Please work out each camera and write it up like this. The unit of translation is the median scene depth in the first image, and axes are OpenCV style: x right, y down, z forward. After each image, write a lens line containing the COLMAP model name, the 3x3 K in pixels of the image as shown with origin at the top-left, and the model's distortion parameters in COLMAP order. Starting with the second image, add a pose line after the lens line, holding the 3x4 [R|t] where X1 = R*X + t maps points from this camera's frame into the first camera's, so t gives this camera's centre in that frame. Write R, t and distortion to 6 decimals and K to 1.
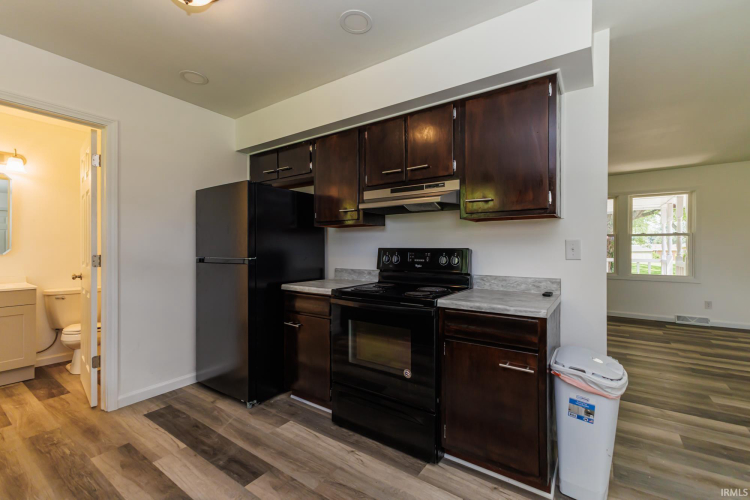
lens RADIAL K [[336.1, 0, 375.0], [0, 336.1, 250.0], [0, 0, 1]] dist [0.016830, -0.006590]
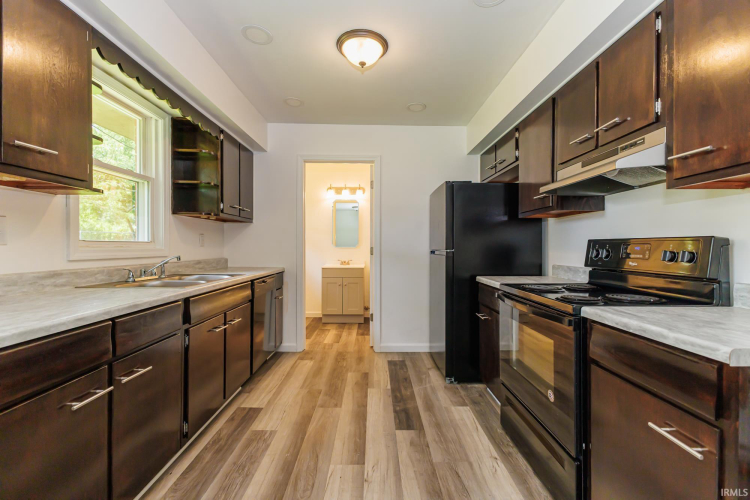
lens RADIAL K [[336.1, 0, 375.0], [0, 336.1, 250.0], [0, 0, 1]] dist [0.016830, -0.006590]
pose [[0.546061, 0.007995, -0.837707, 0.462303], [-0.006962, 0.999963, 0.005005, 0.020547], [0.837717, 0.003099, 0.546097, 0.190193]]
